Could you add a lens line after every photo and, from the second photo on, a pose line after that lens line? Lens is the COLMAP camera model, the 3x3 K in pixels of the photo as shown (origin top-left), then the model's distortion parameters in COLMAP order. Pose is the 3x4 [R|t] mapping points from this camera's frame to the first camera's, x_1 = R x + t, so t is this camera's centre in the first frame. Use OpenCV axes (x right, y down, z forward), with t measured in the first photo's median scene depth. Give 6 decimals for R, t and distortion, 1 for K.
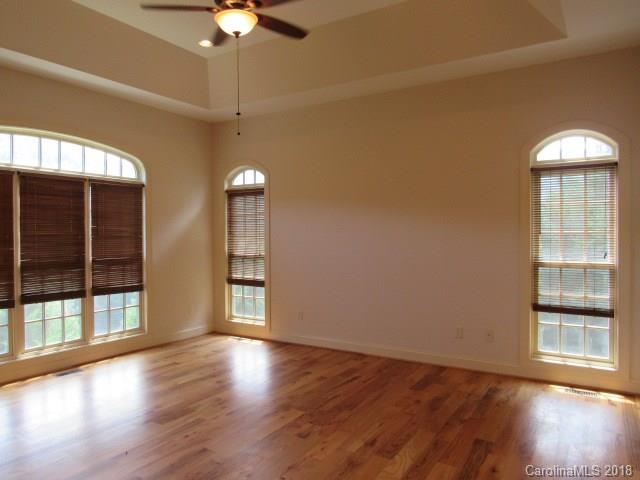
lens RADIAL K [[445.3, 0, 320.0], [0, 445.3, 235.7], [0, 0, 1]] dist [-0.030637, 0.002774]
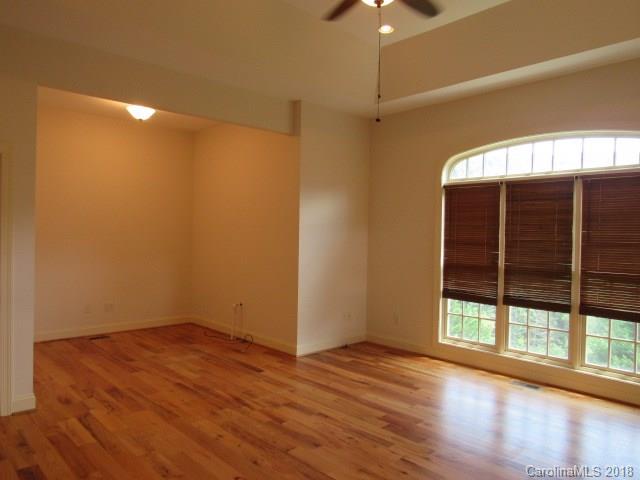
lens RADIAL K [[435.6, 0, 321.0], [0, 435.6, 246.5], [0, 0, 1]] dist [-0.031057, -0.000569]
pose [[-0.216497, 0.013195, -0.976194, 0.426139], [-0.035179, 0.999154, 0.021308, 0.007616], [0.975649, 0.038954, -0.215850, 0.745762]]
